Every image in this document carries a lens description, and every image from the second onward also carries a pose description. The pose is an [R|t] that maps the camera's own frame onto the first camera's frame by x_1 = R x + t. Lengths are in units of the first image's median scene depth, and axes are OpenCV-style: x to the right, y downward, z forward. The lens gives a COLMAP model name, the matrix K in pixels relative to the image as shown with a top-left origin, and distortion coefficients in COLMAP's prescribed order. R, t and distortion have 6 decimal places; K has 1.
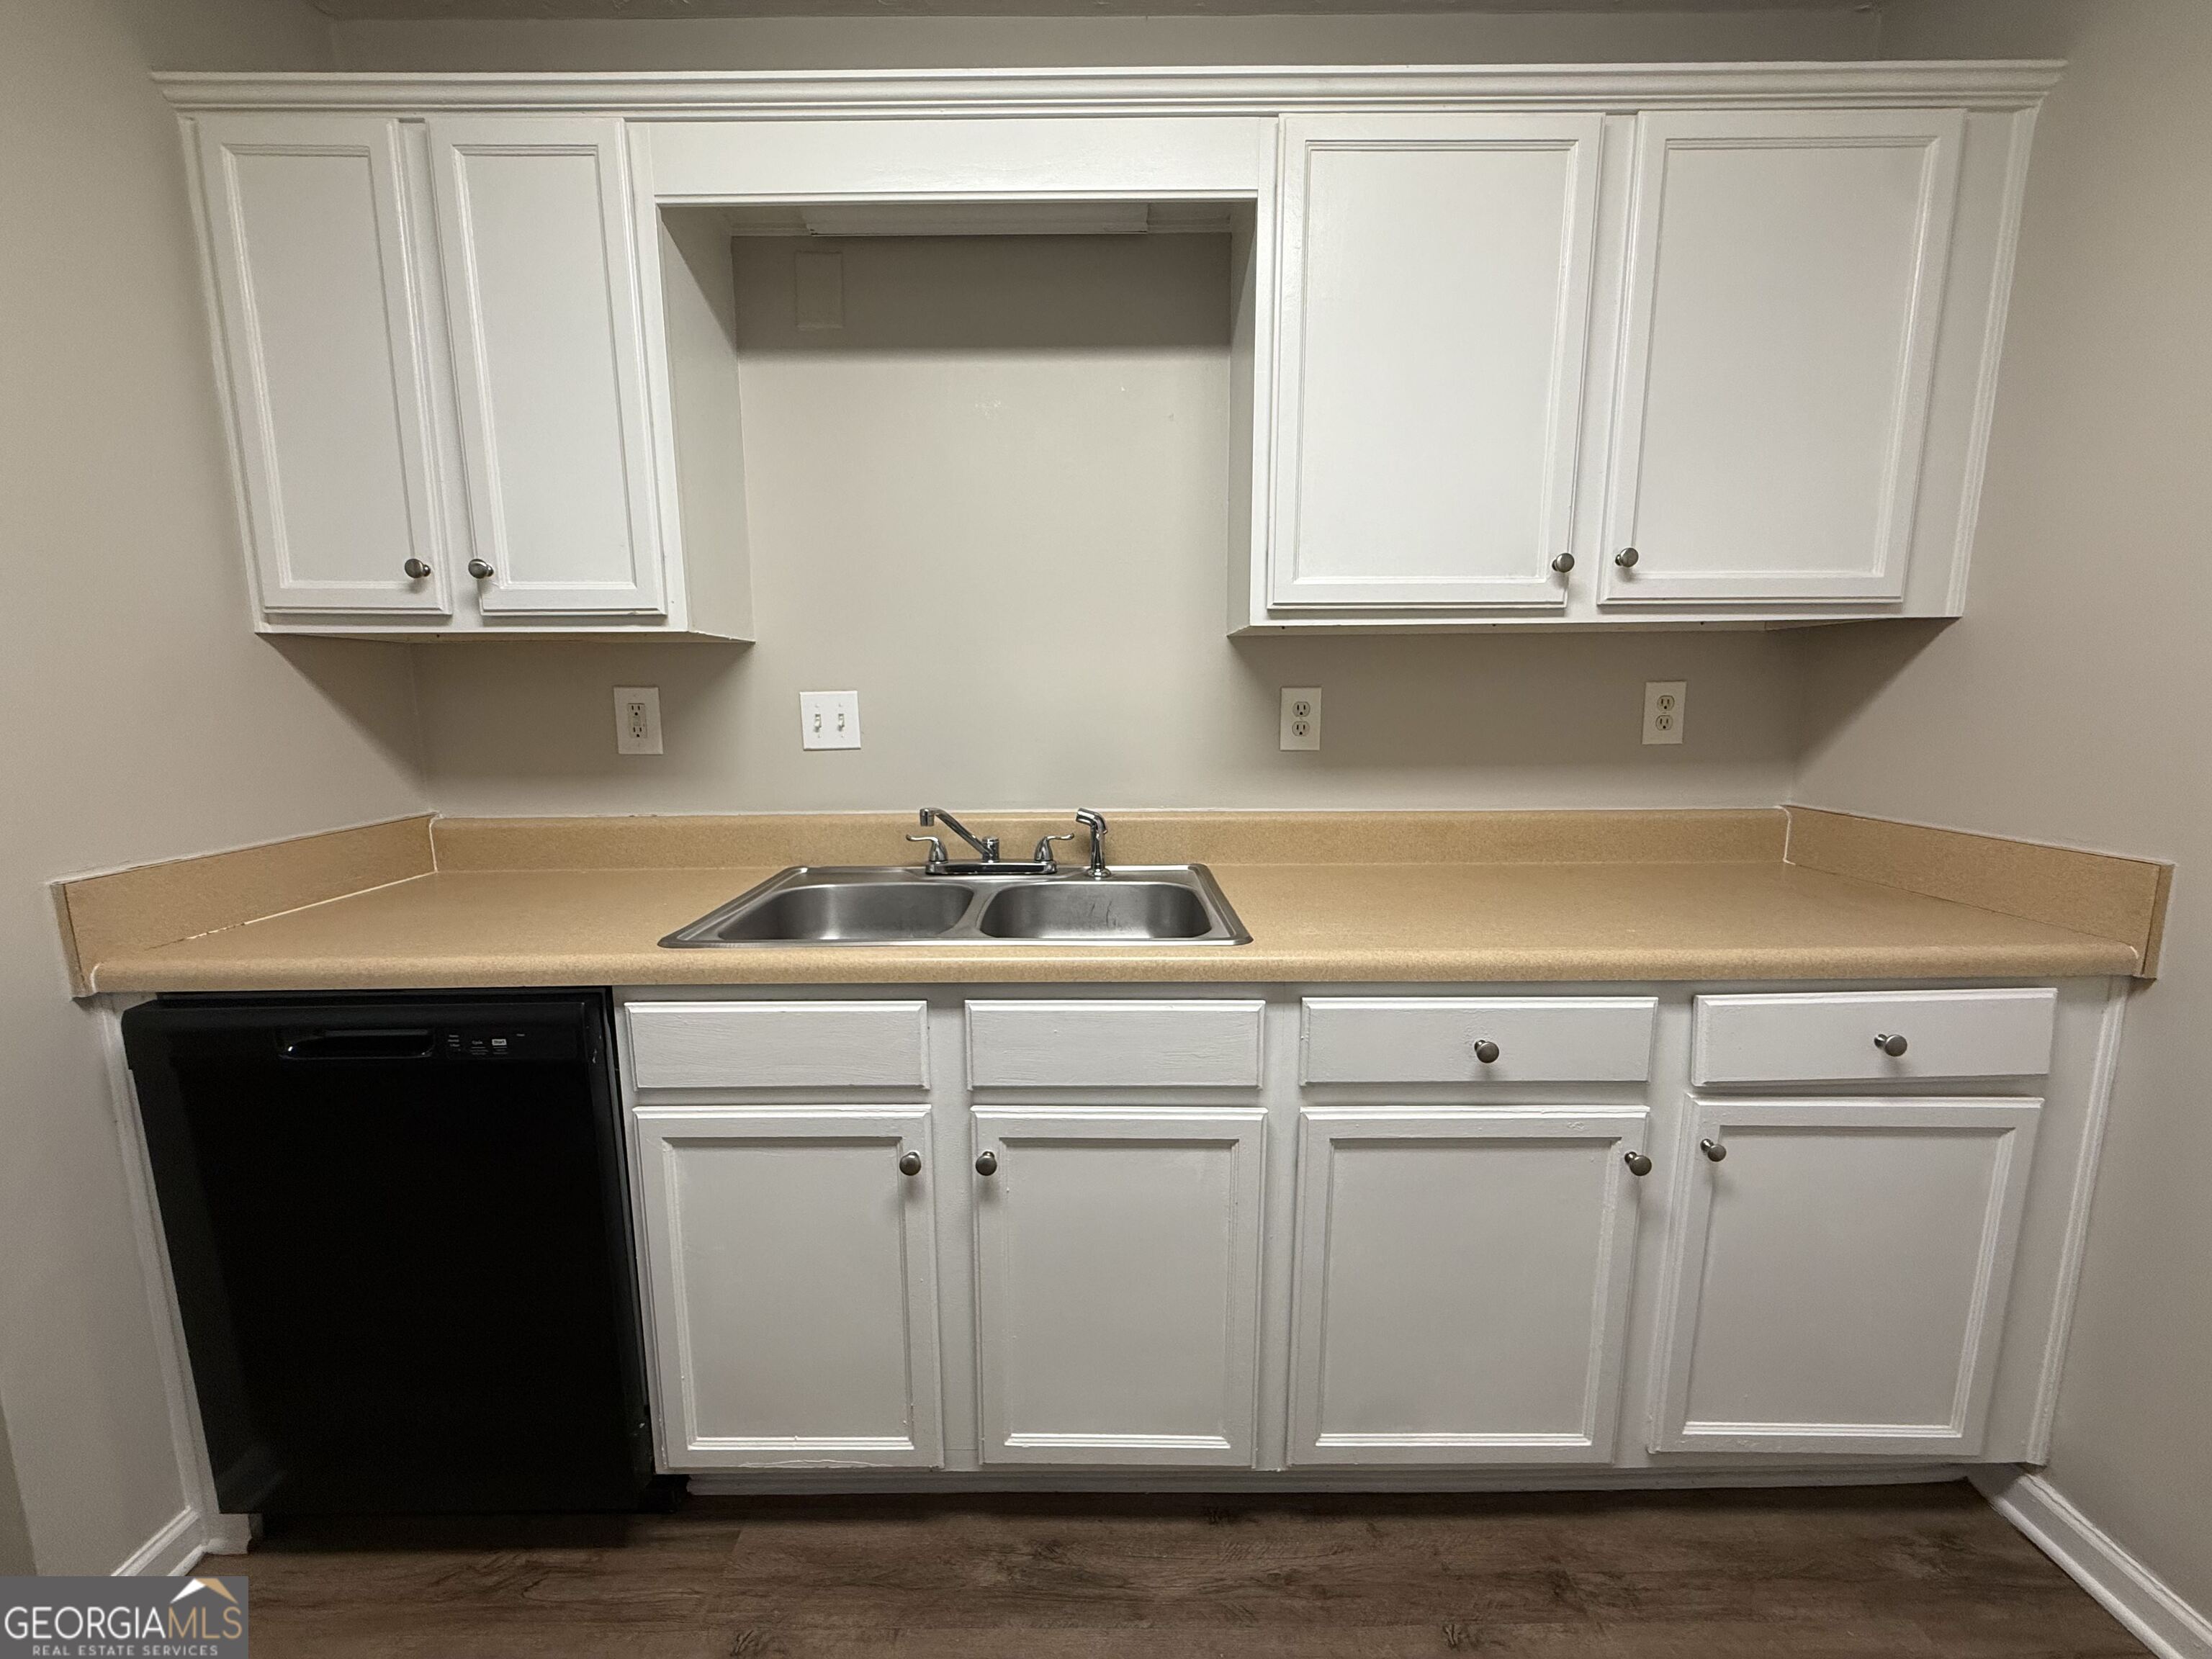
lens RADIAL K [[883.9, 0, 1098.2], [0, 883.9, 819.4], [0, 0, 1]] dist [-0.000509, 0.000668]
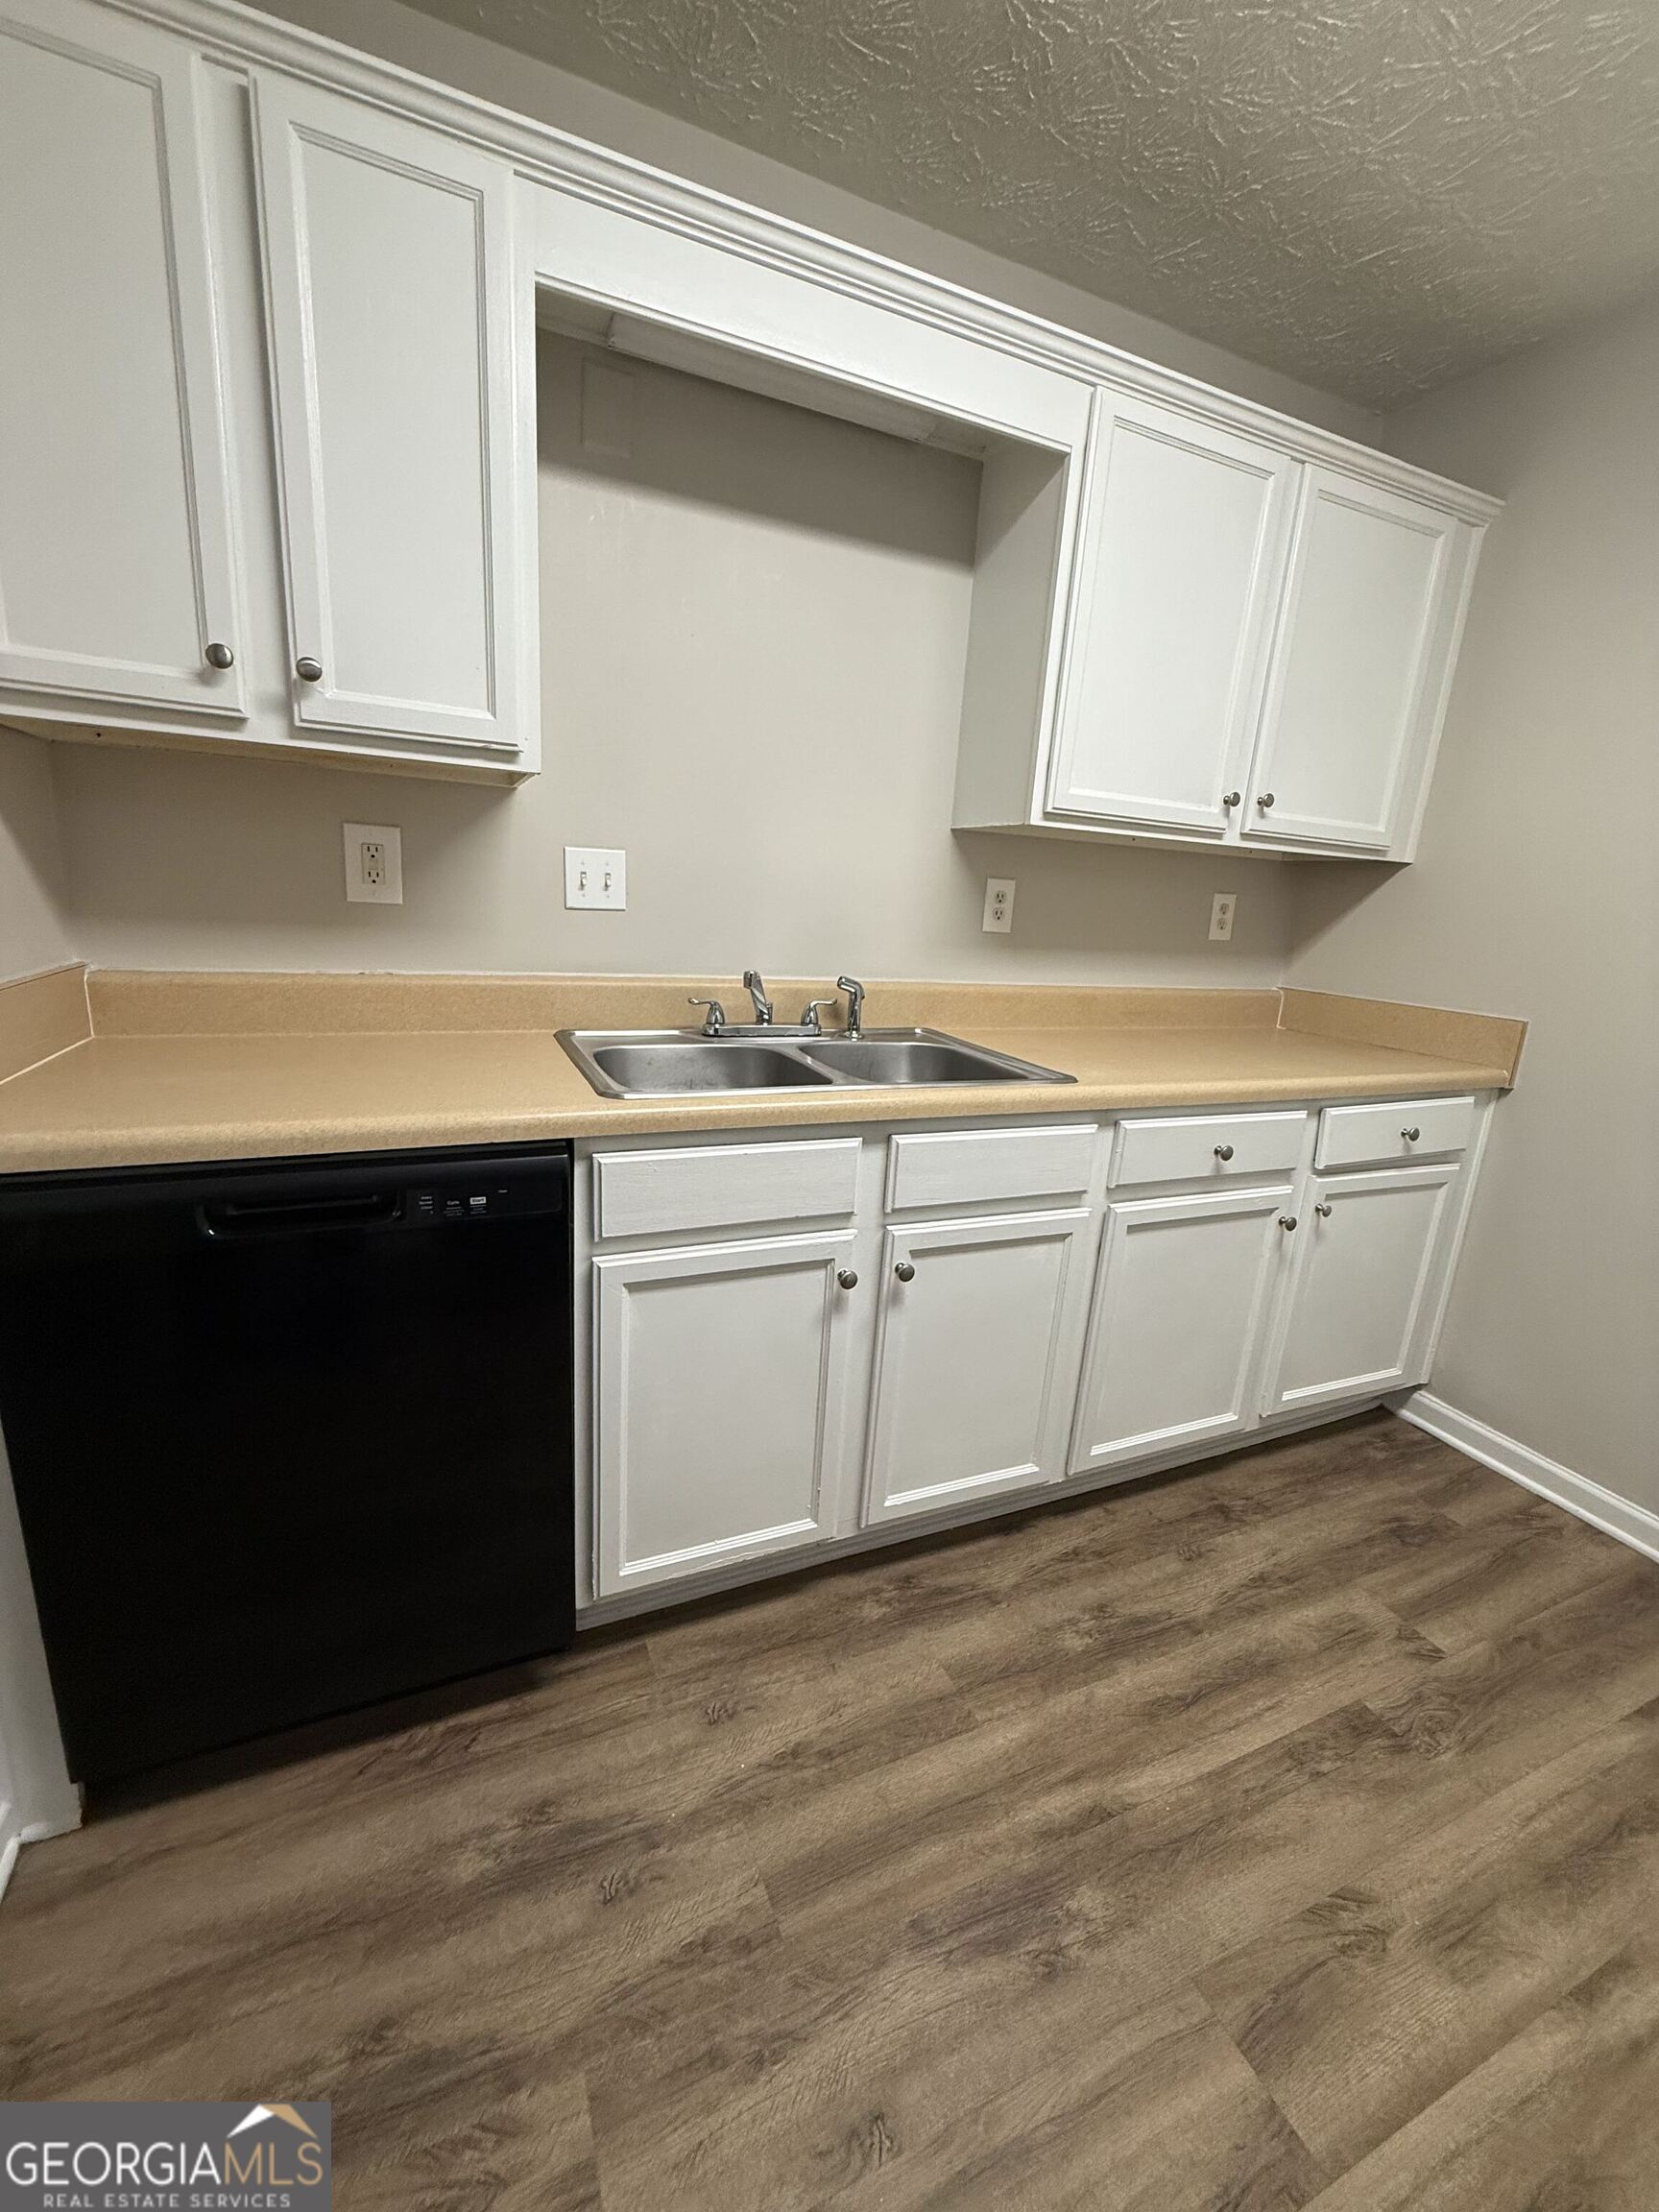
lens RADIAL K [[883.9, 0, 833.7], [0, 883.9, 1089.7], [0, 0, 1]] dist [-0.000509, 0.000668]
pose [[0.911849, -0.027692, 0.409590, -0.629327], [-0.009719, 0.995987, 0.088974, 0.039392], [-0.410410, -0.085112, 0.907921, -0.010194]]
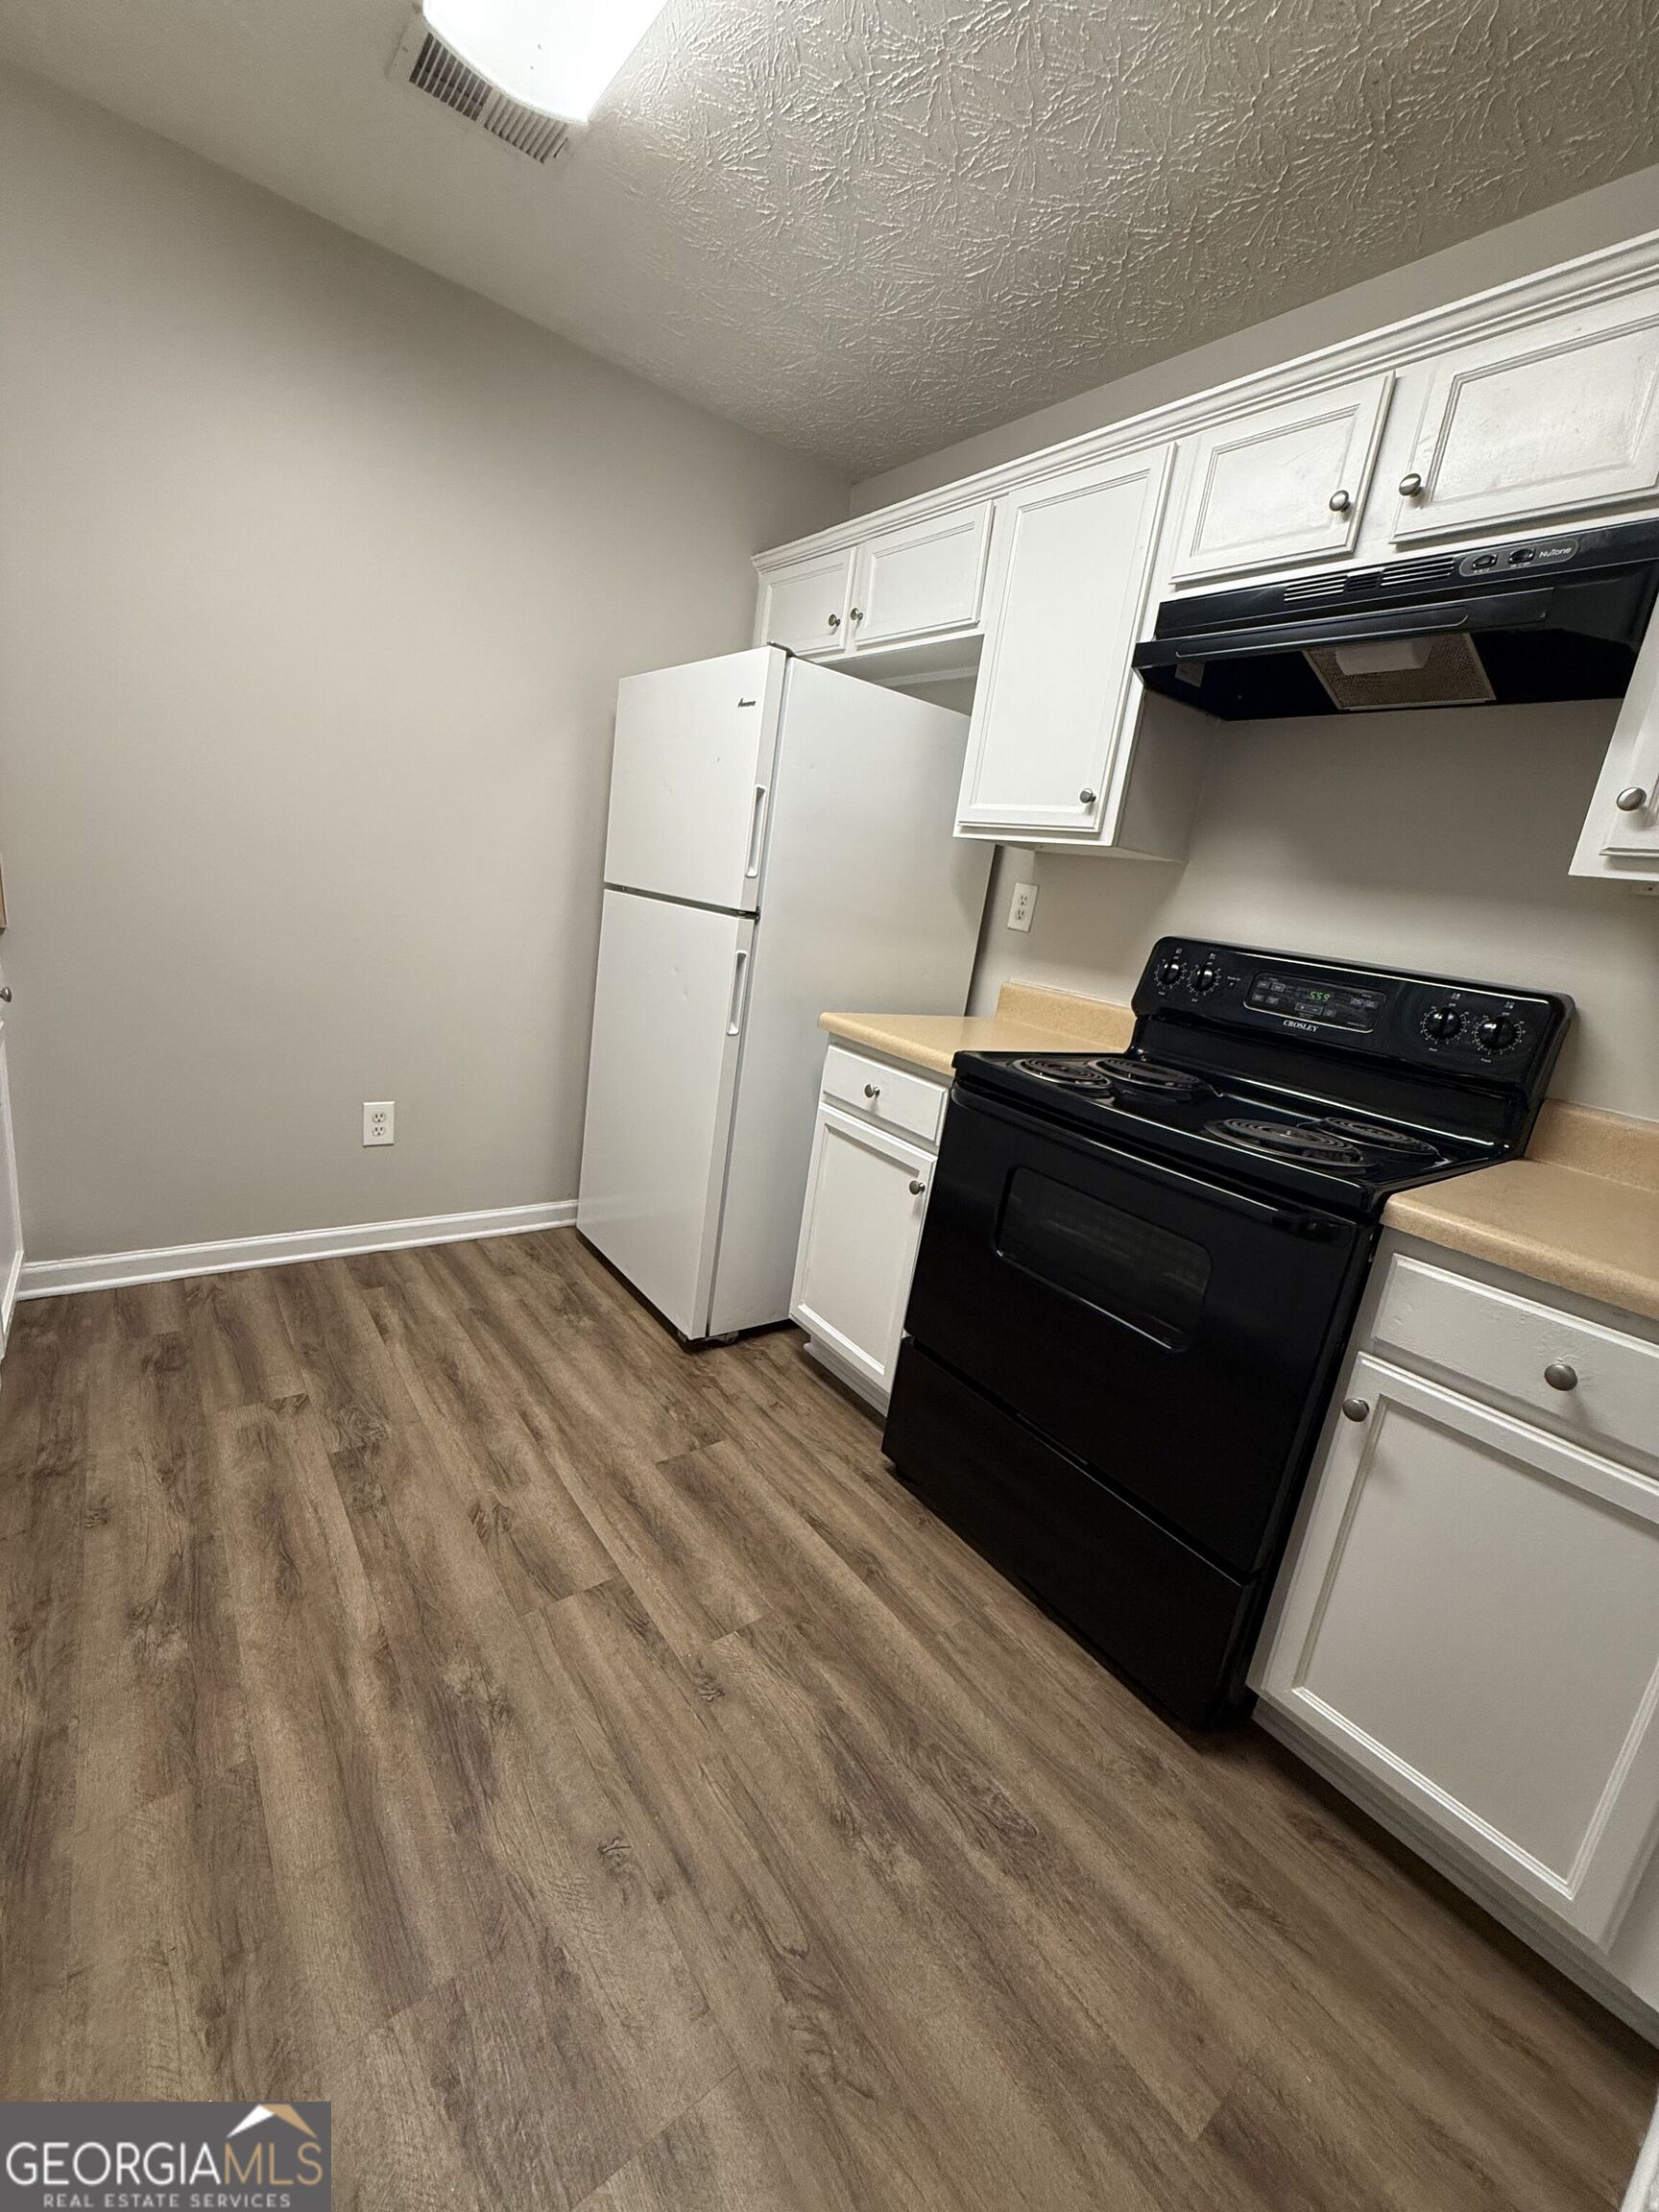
lens RADIAL K [[883.9, 0, 823.6], [0, 883.9, 1097.8], [0, 0, 1]] dist [-0.000509, 0.000668]
pose [[-0.598959, -0.262516, 0.756528, -0.911072], [-0.013881, 0.948000, 0.317967, -0.053367], [-0.800660, 0.179948, -0.571457, 0.708947]]
